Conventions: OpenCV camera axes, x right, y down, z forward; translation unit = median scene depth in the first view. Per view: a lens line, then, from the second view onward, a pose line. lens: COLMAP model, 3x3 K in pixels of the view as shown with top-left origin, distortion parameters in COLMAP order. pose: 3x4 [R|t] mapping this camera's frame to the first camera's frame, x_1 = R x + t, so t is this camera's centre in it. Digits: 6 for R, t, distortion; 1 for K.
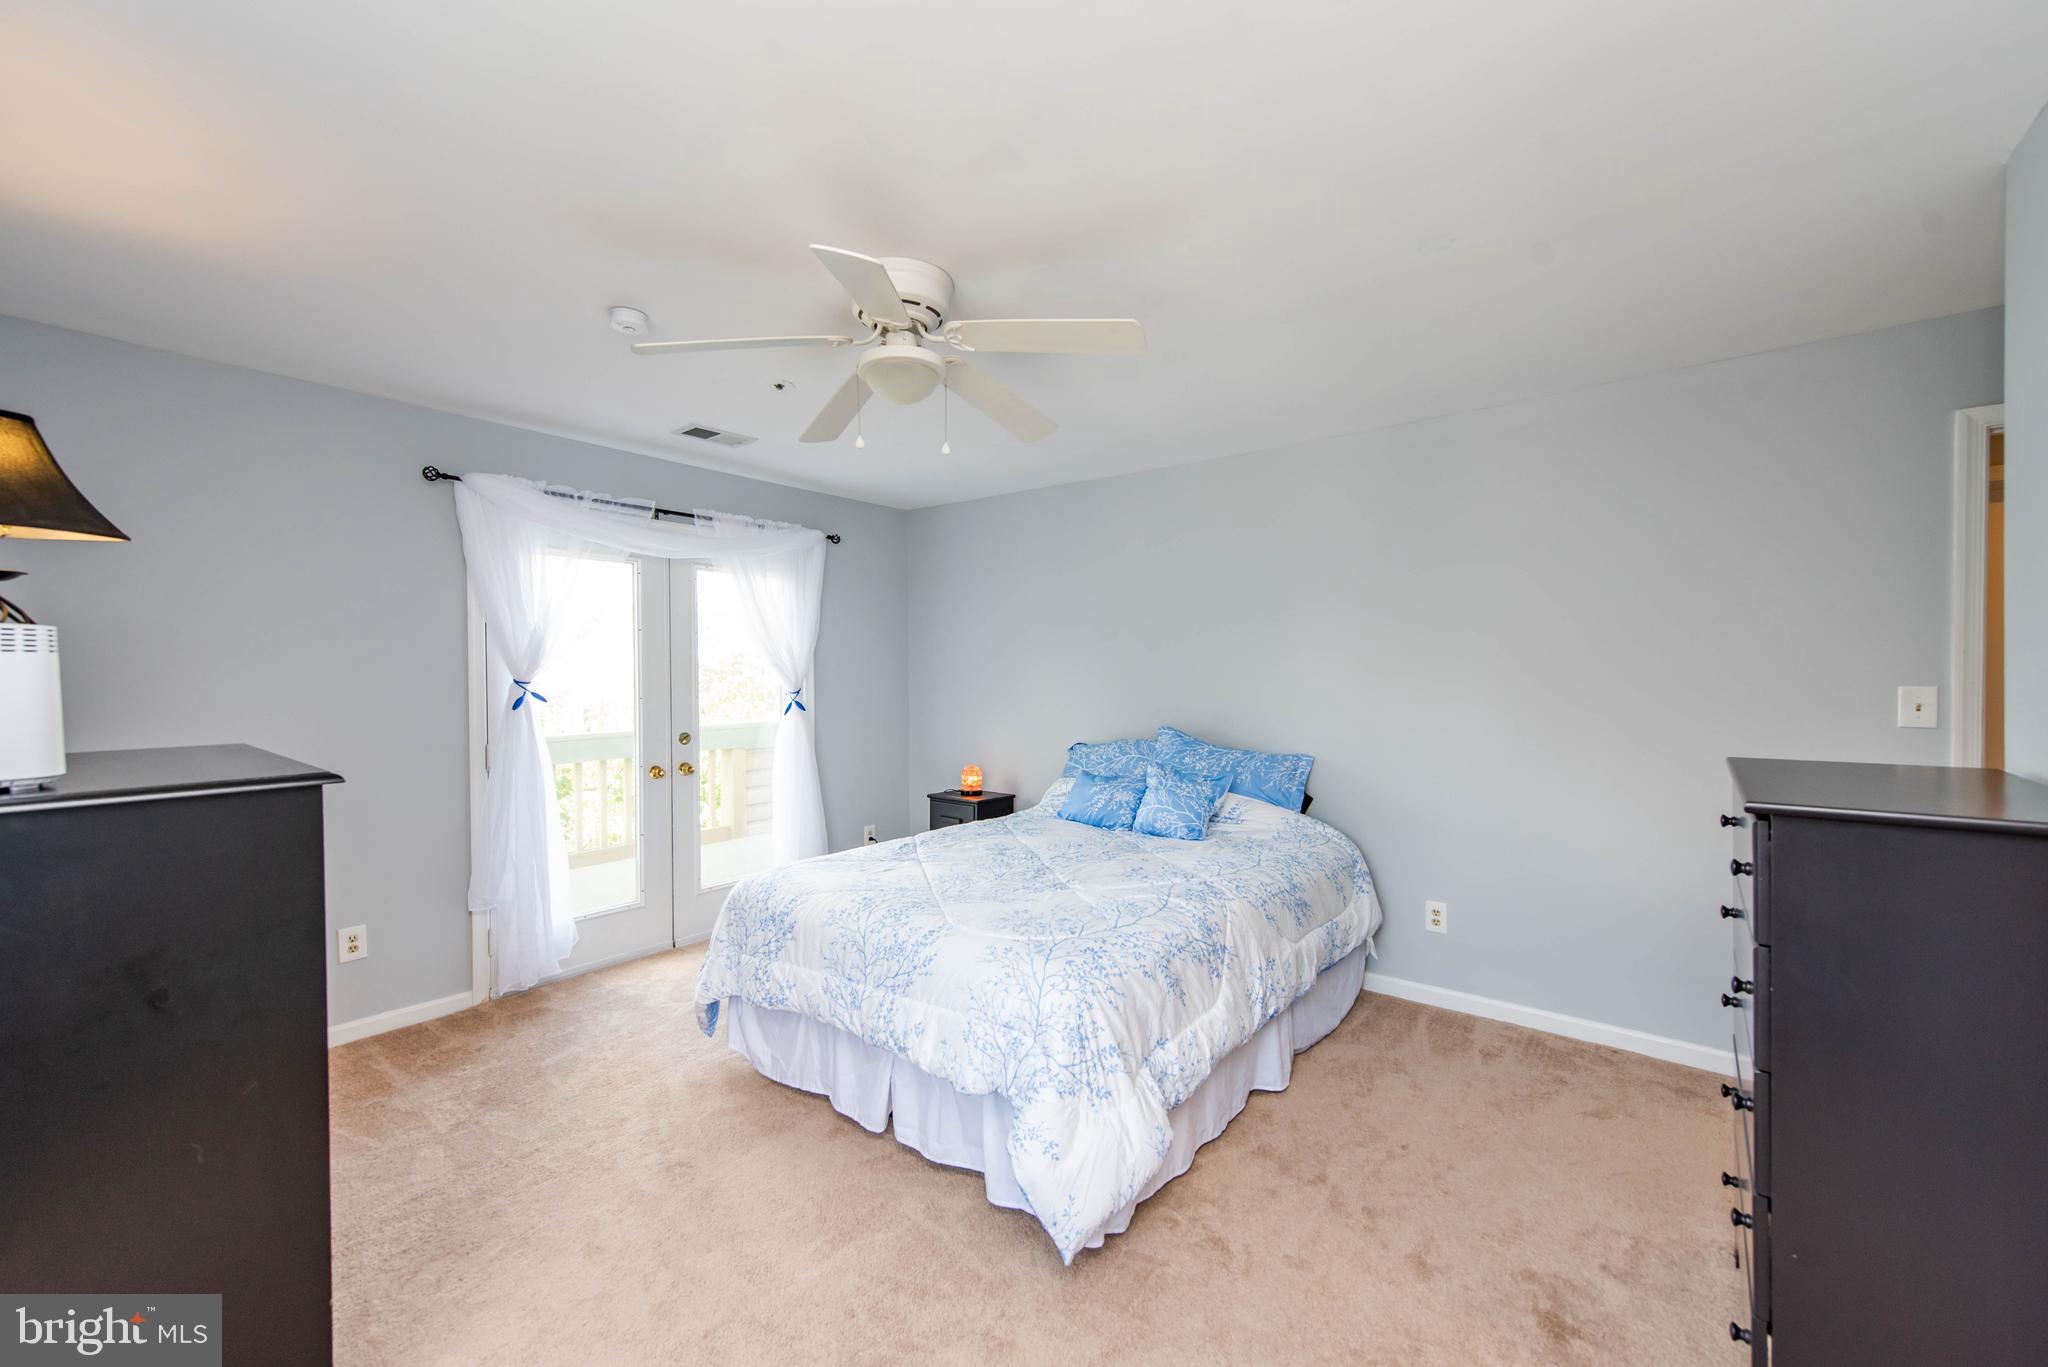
lens RADIAL K [[802.0, 0, 1030.2], [0, 802.0, 682.1], [0, 0, 1]] dist [0.019674, -0.005729]
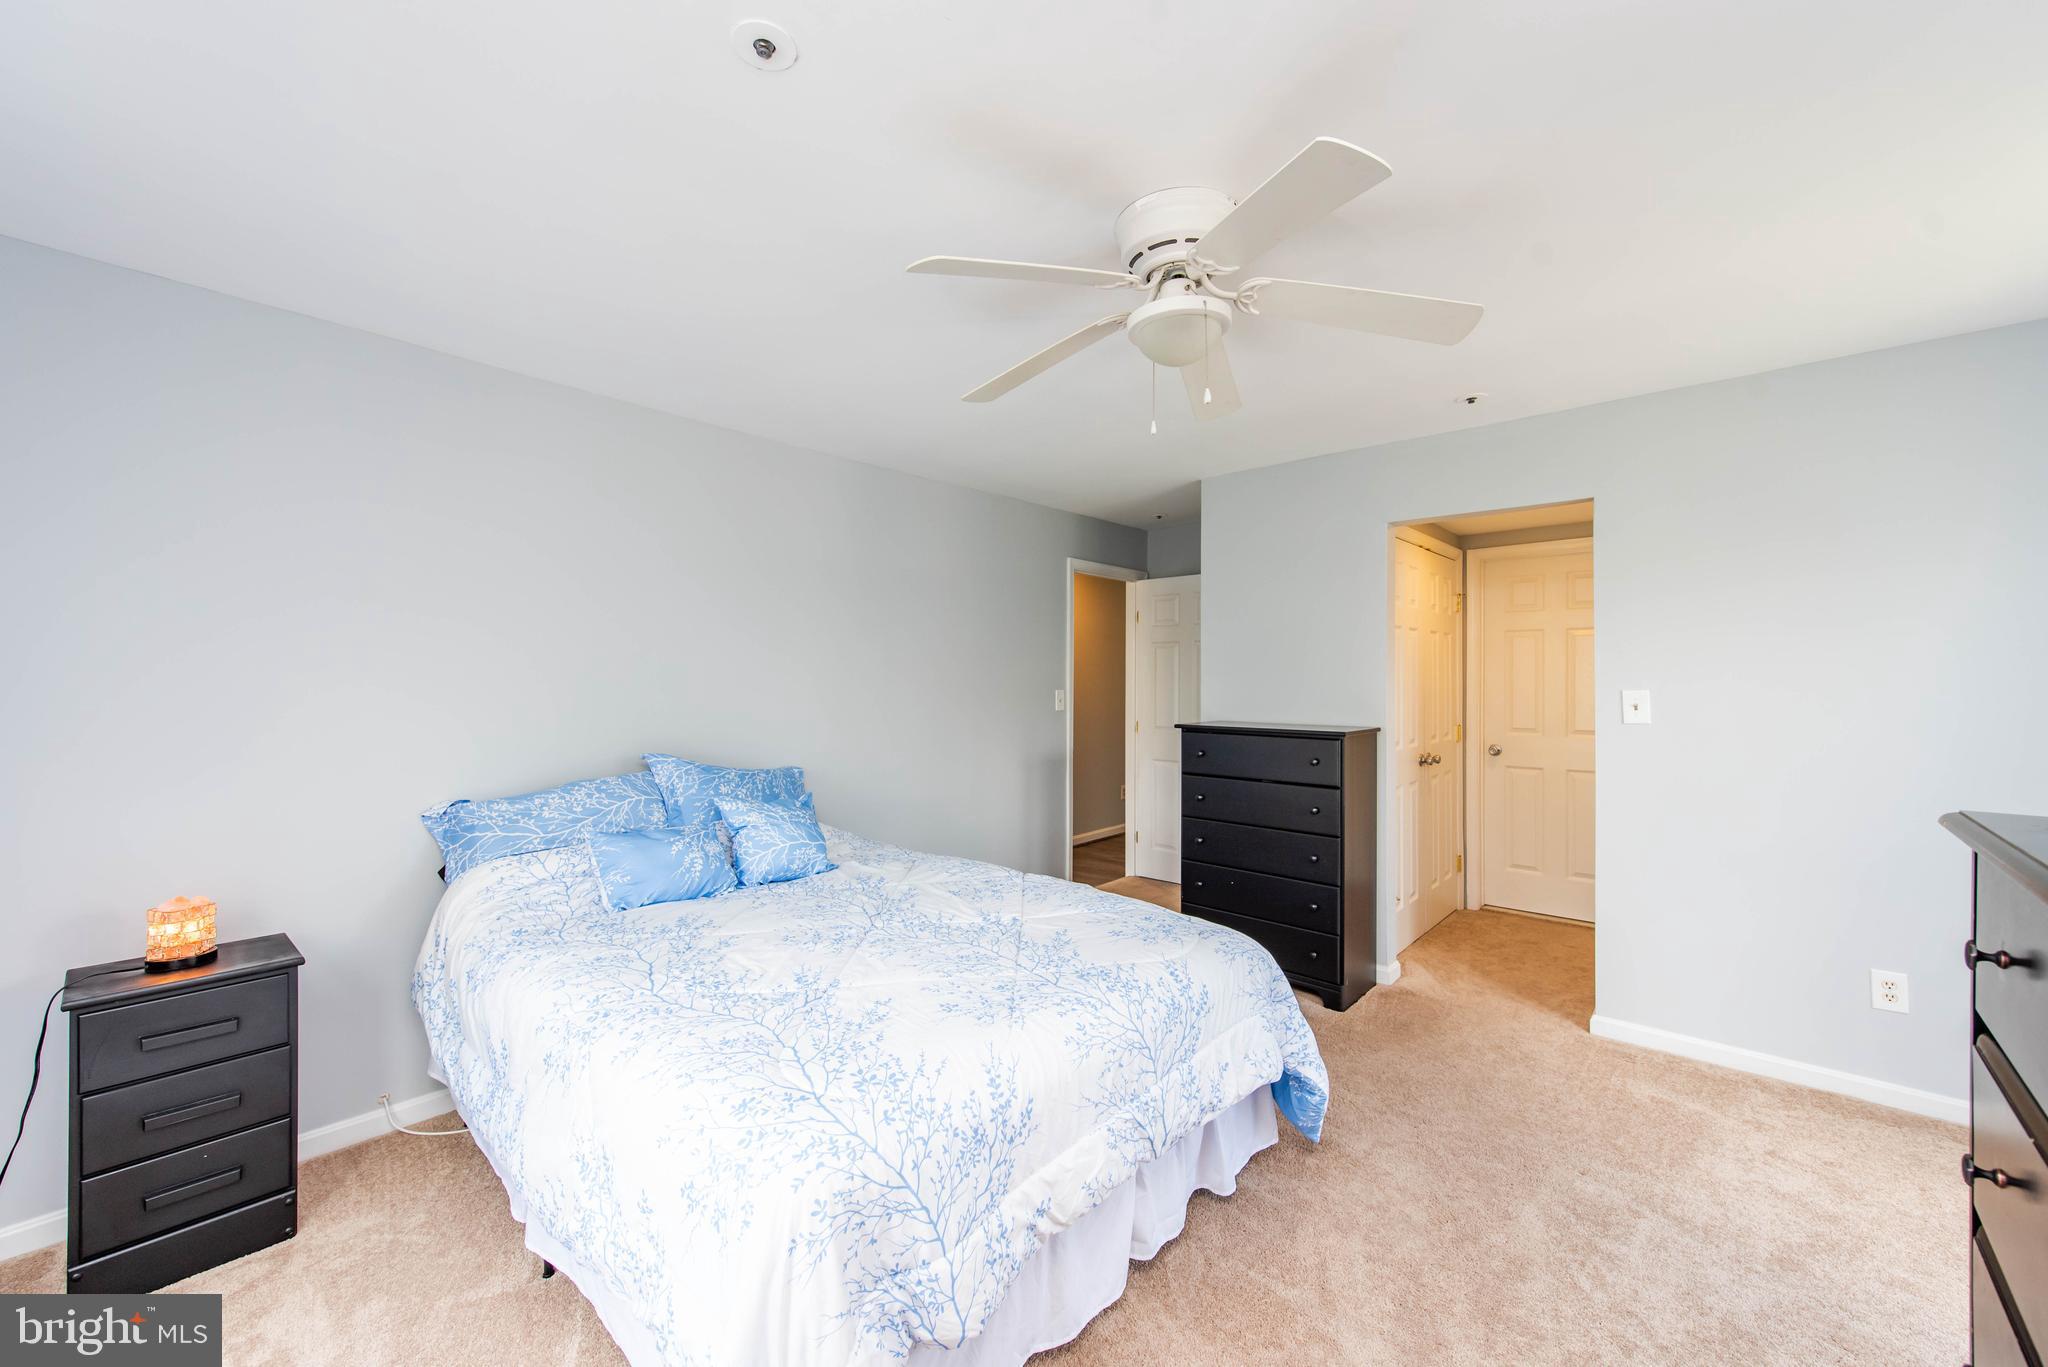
lens RADIAL K [[802.0, 0, 1030.2], [0, 802.0, 682.1], [0, 0, 1]] dist [0.019674, -0.005729]
pose [[0.053903, 0.002871, 0.998542, -0.575305], [0.011219, 0.999931, -0.003481, -0.004717], [-0.998483, 0.011390, 0.053867, 0.627177]]
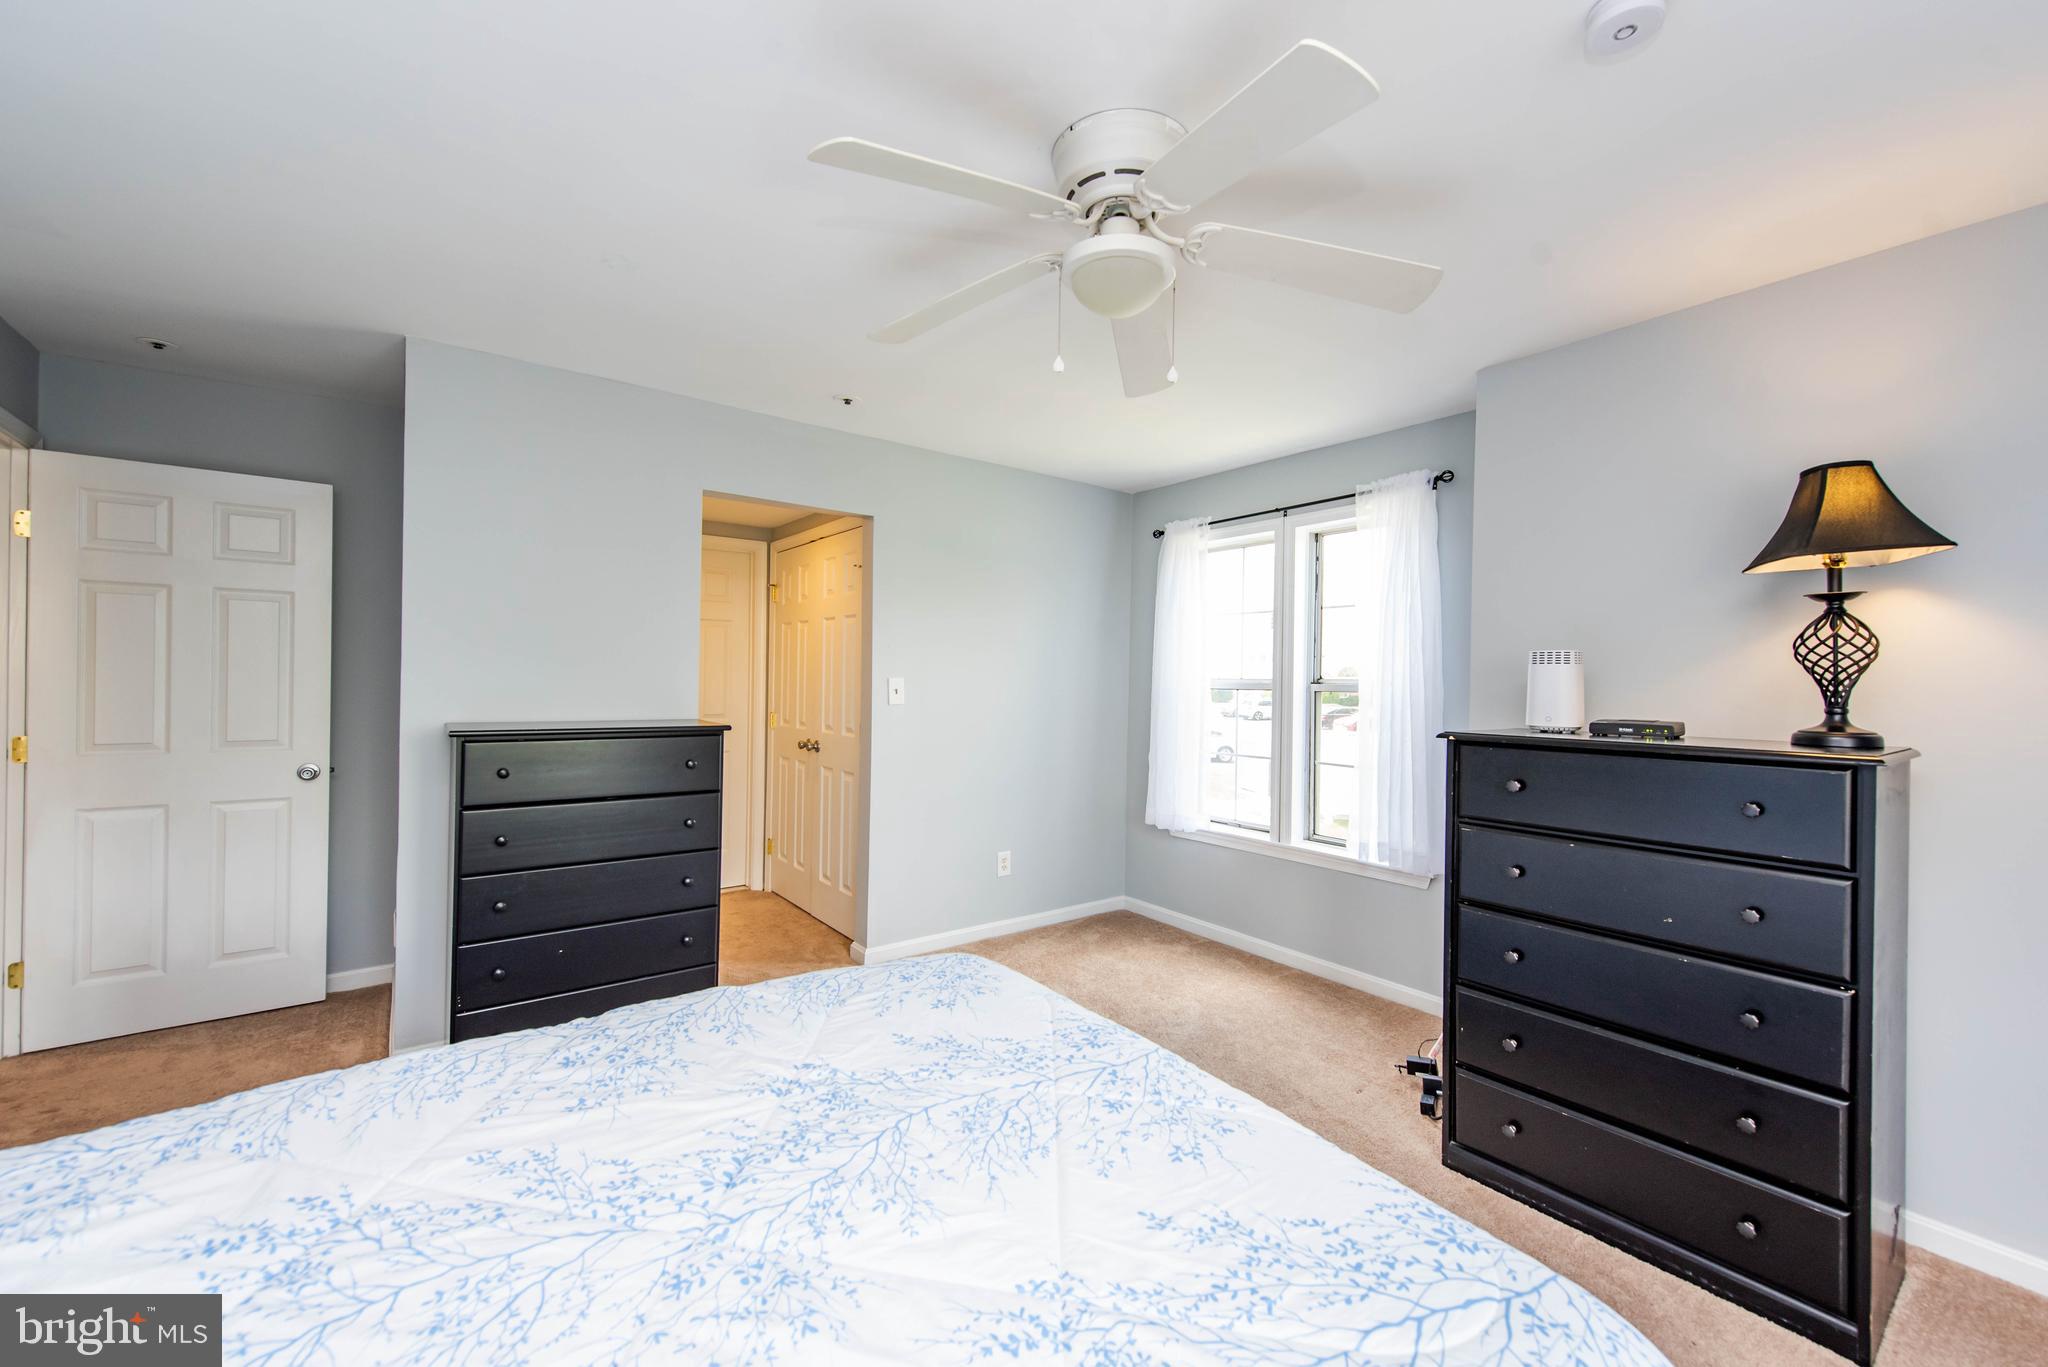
lens RADIAL K [[806.0, 0, 1030.2], [0, 806.0, 679.8], [0, 0, 1]] dist [0.010614, -0.000060]
pose [[-0.970356, -0.010121, 0.241469, -0.150392], [-0.006895, 0.999875, 0.014202, -0.005551], [-0.241582, 0.012116, -0.970305, 0.997636]]
